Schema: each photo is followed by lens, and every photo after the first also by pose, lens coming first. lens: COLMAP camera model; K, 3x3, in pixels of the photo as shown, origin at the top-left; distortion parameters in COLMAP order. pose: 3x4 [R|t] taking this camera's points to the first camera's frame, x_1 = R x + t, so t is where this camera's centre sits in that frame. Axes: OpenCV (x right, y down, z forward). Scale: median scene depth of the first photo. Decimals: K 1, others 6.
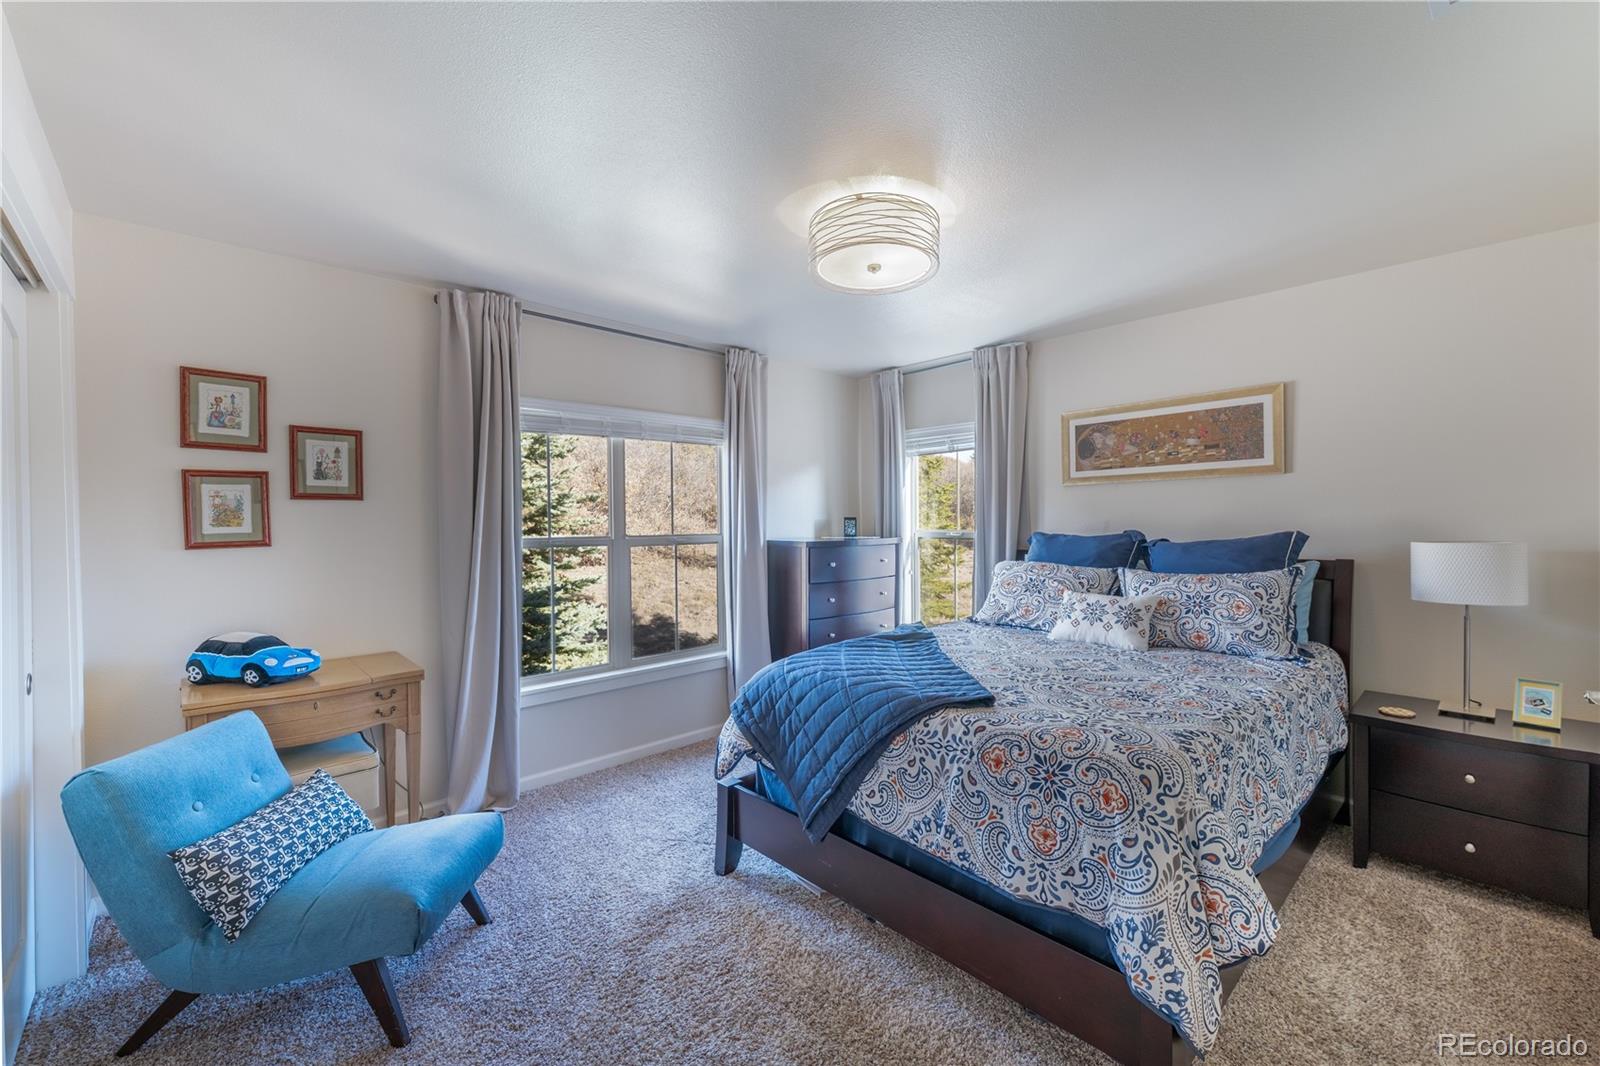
lens RADIAL K [[634.1, 0, 793.0], [0, 634.1, 526.7], [0, 0, 1]] dist [0.000440, -0.000486]
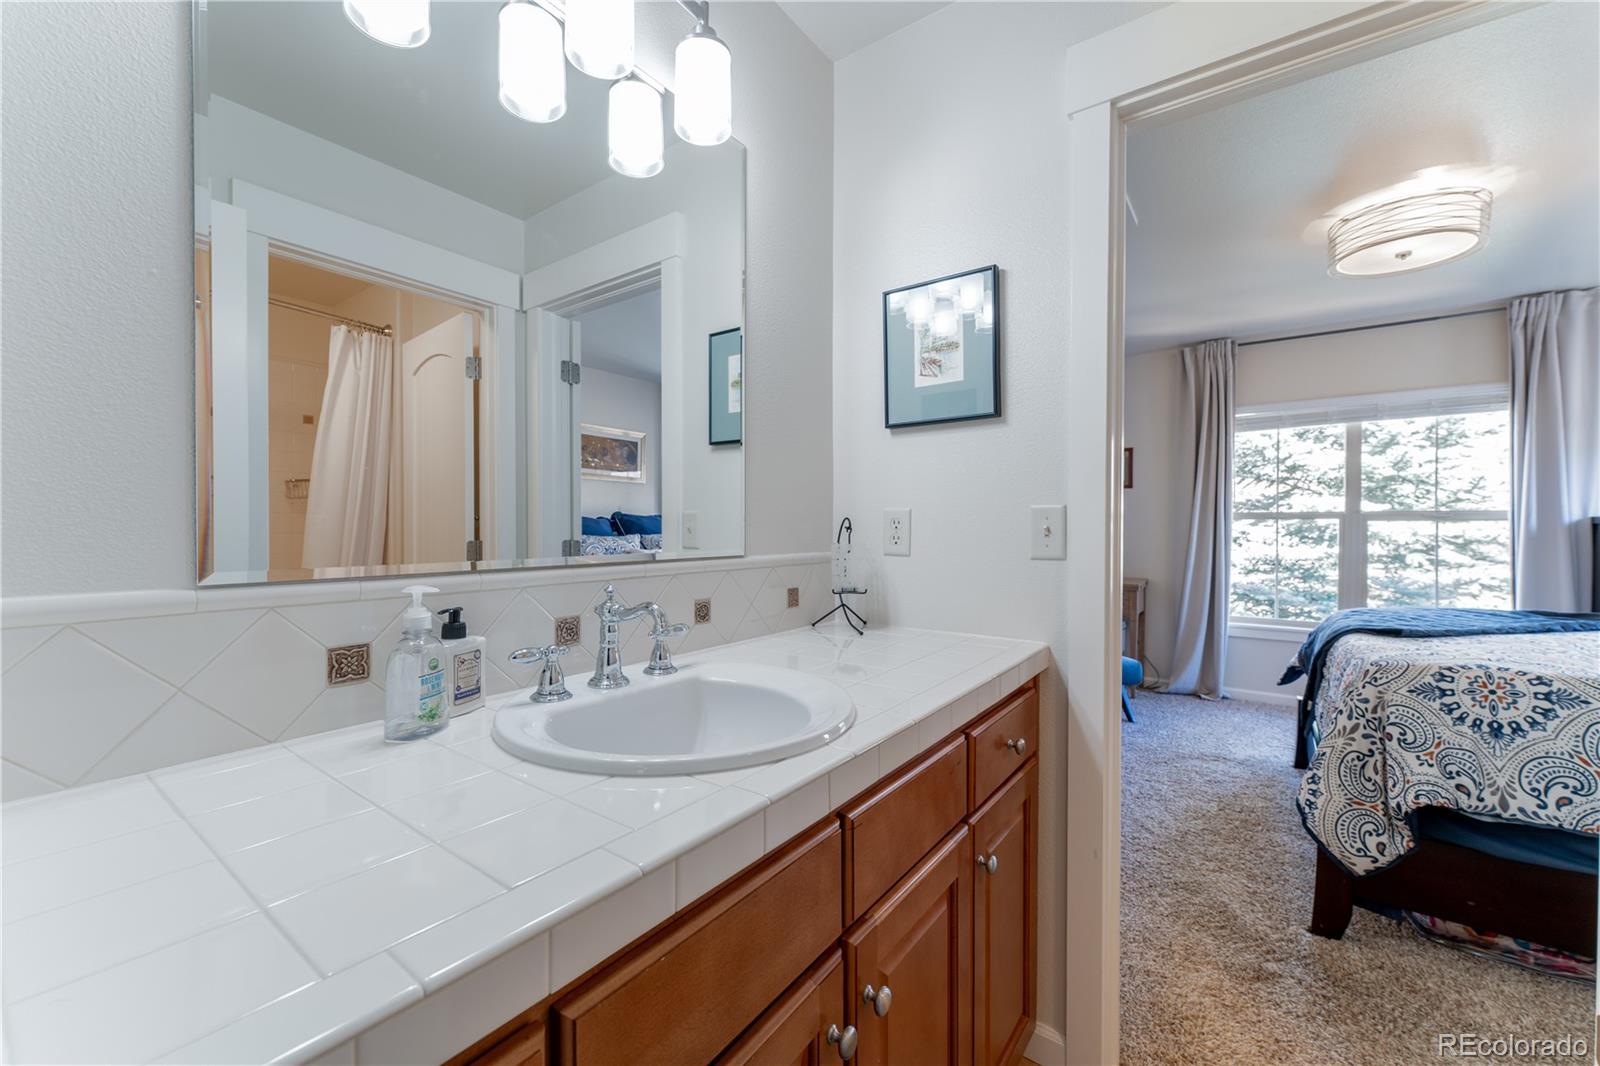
lens RADIAL K [[634.1, 0, 793.0], [0, 634.1, 526.7], [0, 0, 1]] dist [0.000440, -0.000486]
pose [[0.170024, 0.008316, -0.985405, 0.798685], [-0.008861, 0.999937, 0.006909, 0.050860], [0.985400, 0.007557, 0.170087, -0.178767]]
